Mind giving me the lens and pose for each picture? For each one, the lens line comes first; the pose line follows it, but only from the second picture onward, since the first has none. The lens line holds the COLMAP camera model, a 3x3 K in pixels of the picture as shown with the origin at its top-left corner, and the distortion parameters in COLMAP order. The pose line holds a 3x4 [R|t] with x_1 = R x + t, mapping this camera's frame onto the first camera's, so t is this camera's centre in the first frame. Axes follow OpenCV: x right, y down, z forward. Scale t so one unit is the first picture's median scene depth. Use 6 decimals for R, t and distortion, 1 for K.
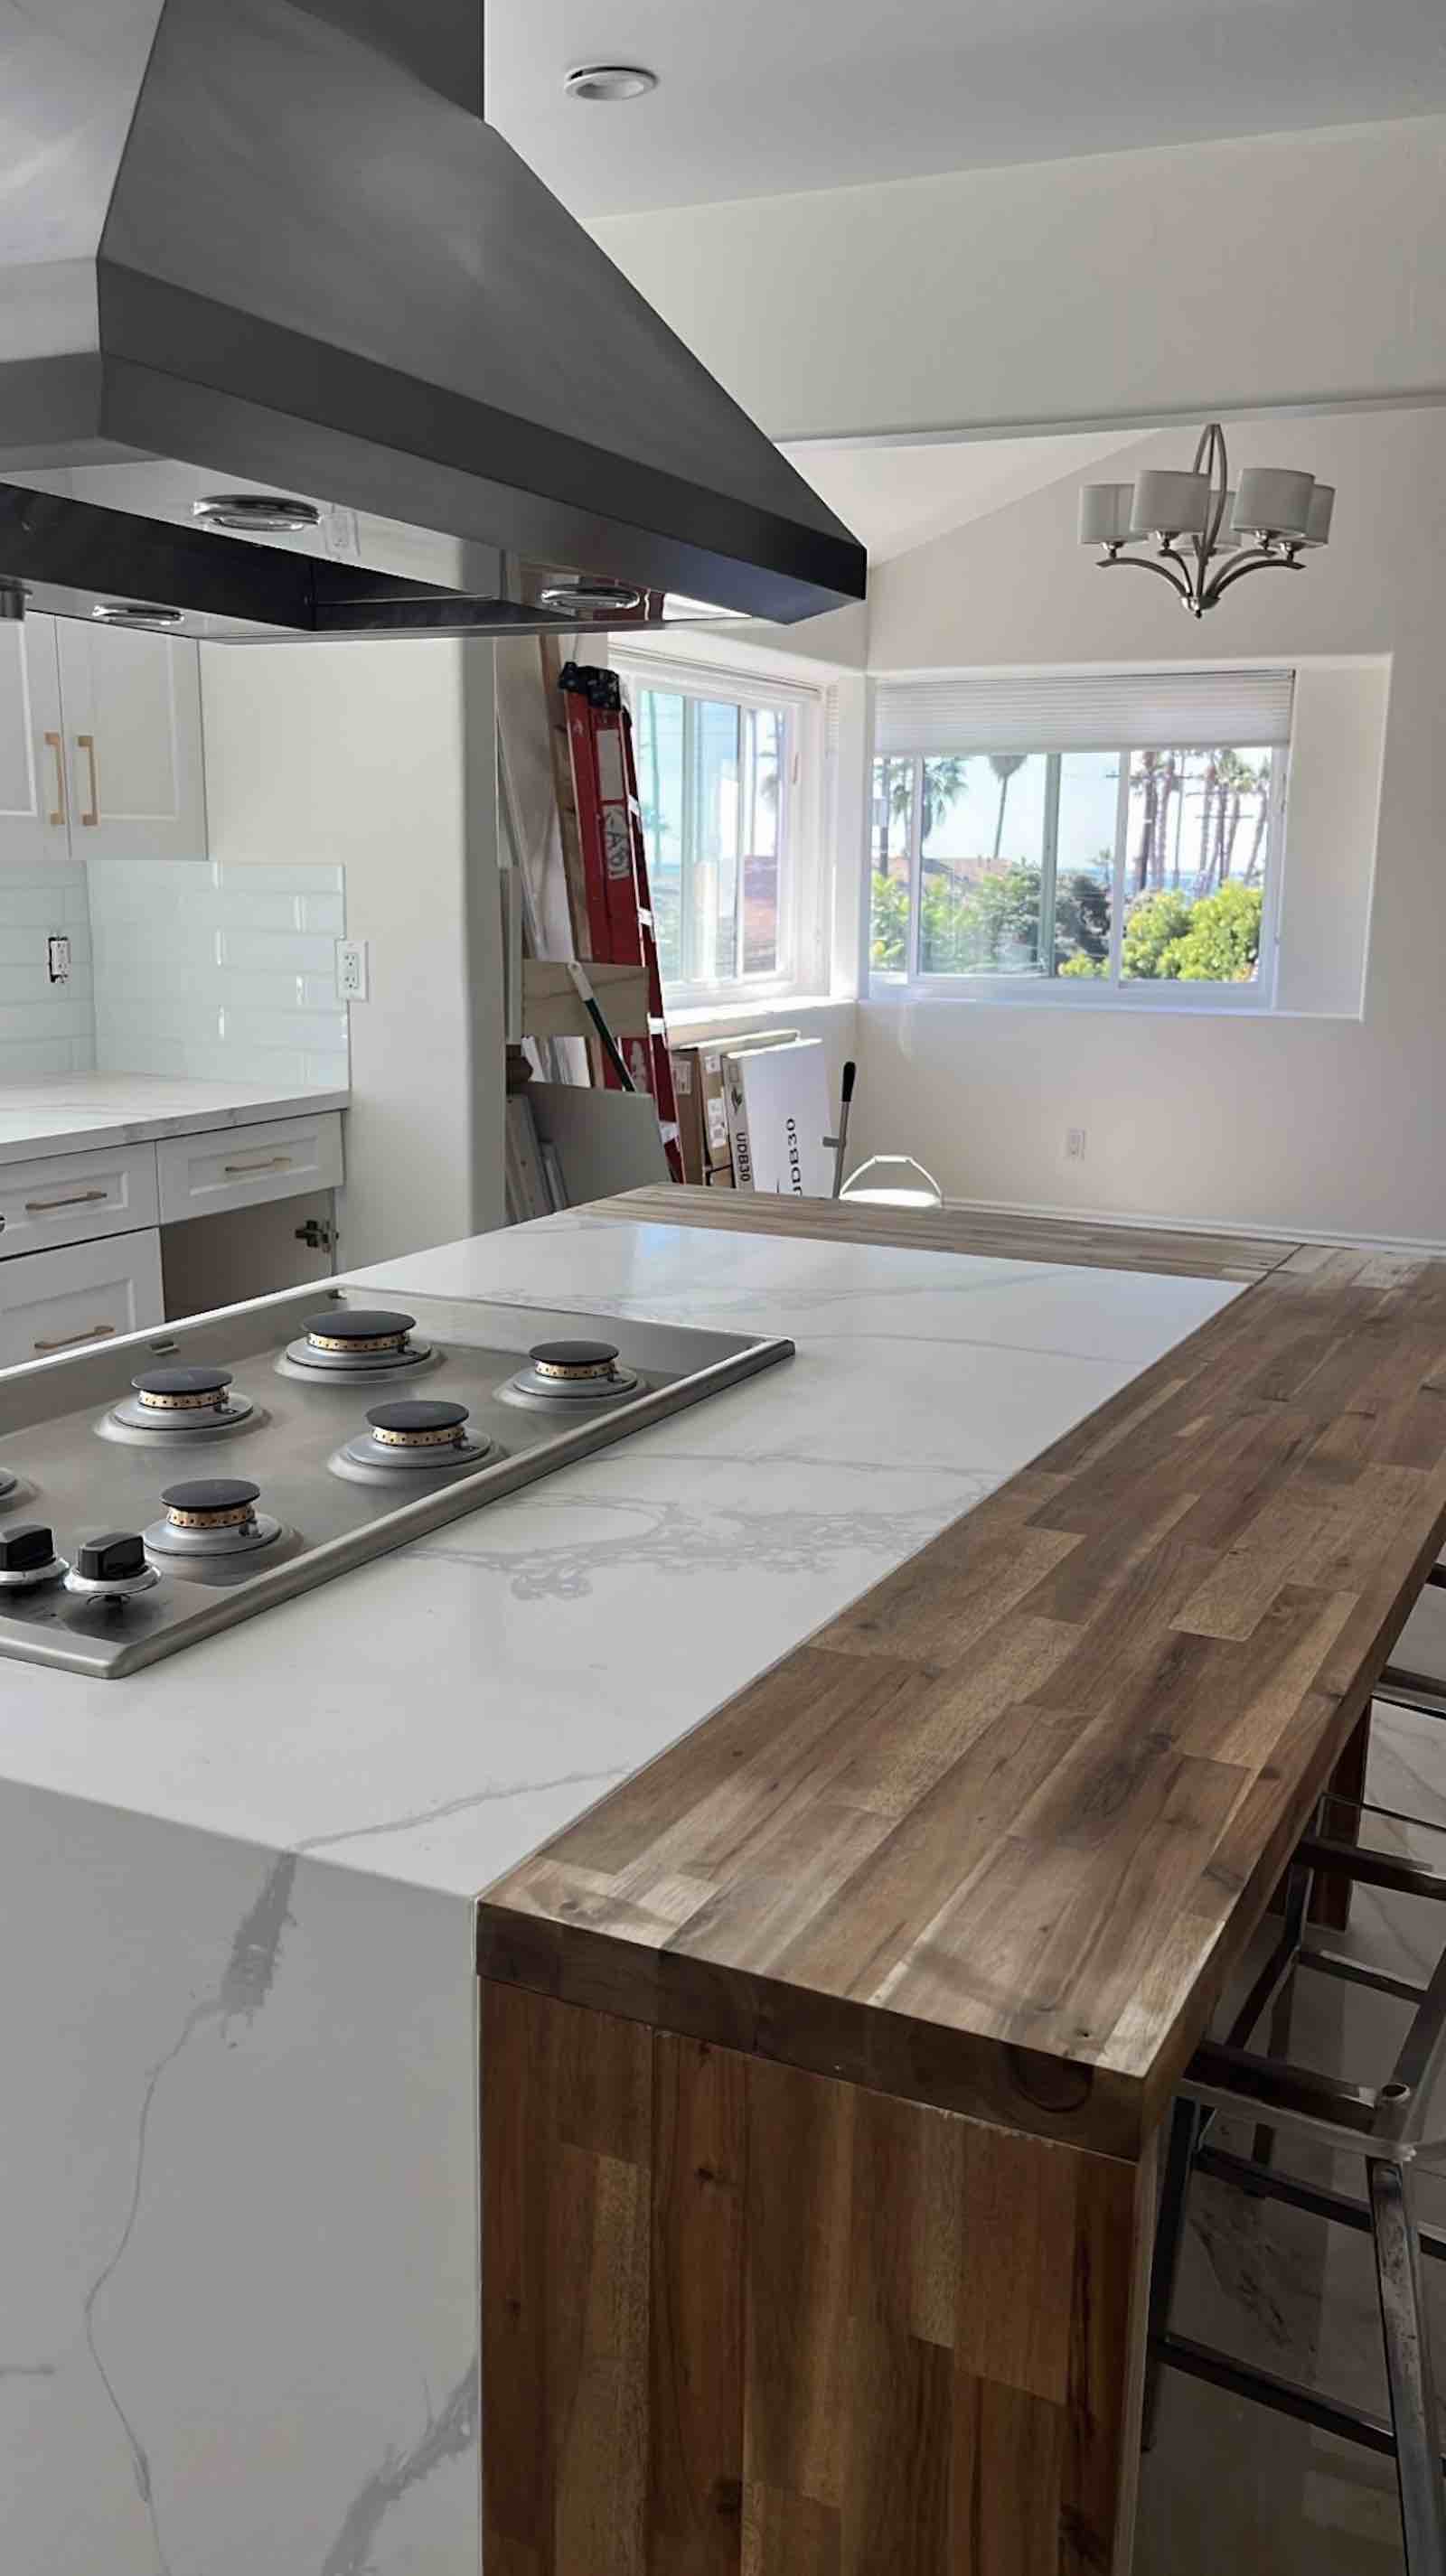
lens RADIAL K [[2070.9, 0, 723.0], [0, 2070.9, 1288.0], [0, 0, 1]] dist [0.002162, -0.002953]
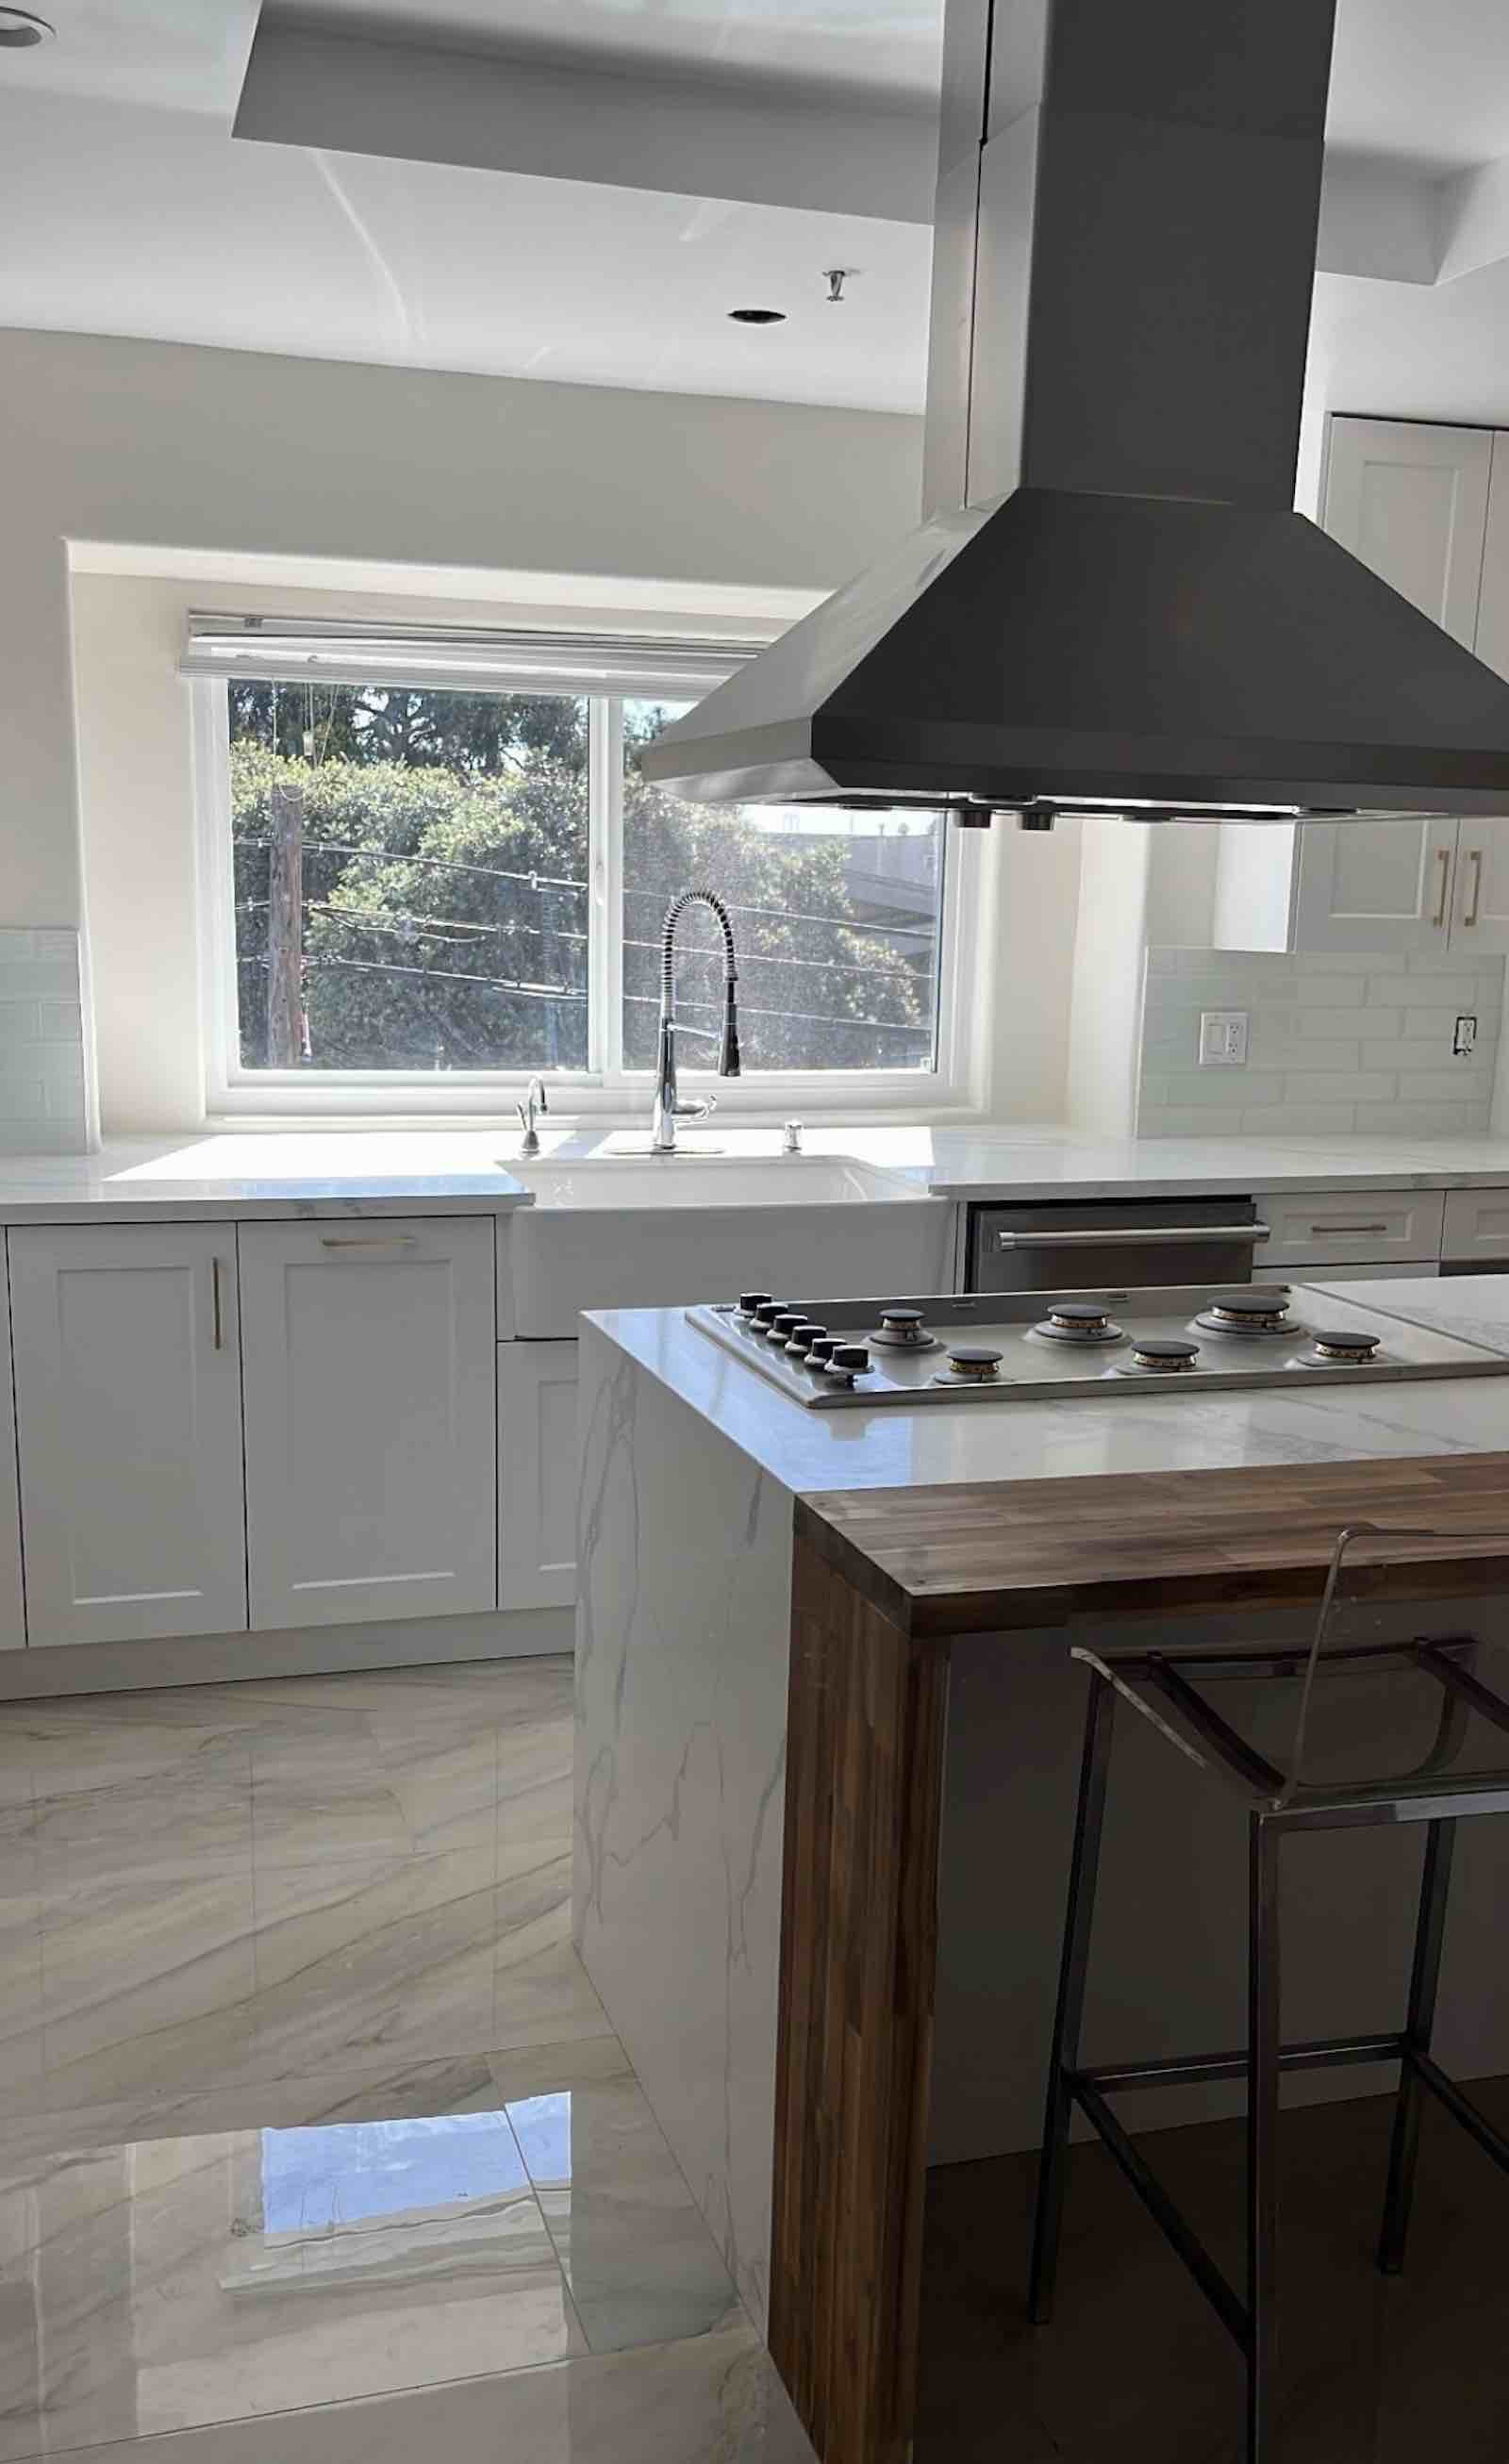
lens RADIAL K [[2147.6, 0, 754.5], [0, 2147.6, 1232.0], [0, 0, 1]] dist [0.003690, 0.001536]
pose [[0.687420, 0.115897, -0.716953, 0.845764], [-0.158564, 0.987320, 0.007570, 0.015128], [0.708739, 0.108479, 0.697081, -0.347584]]
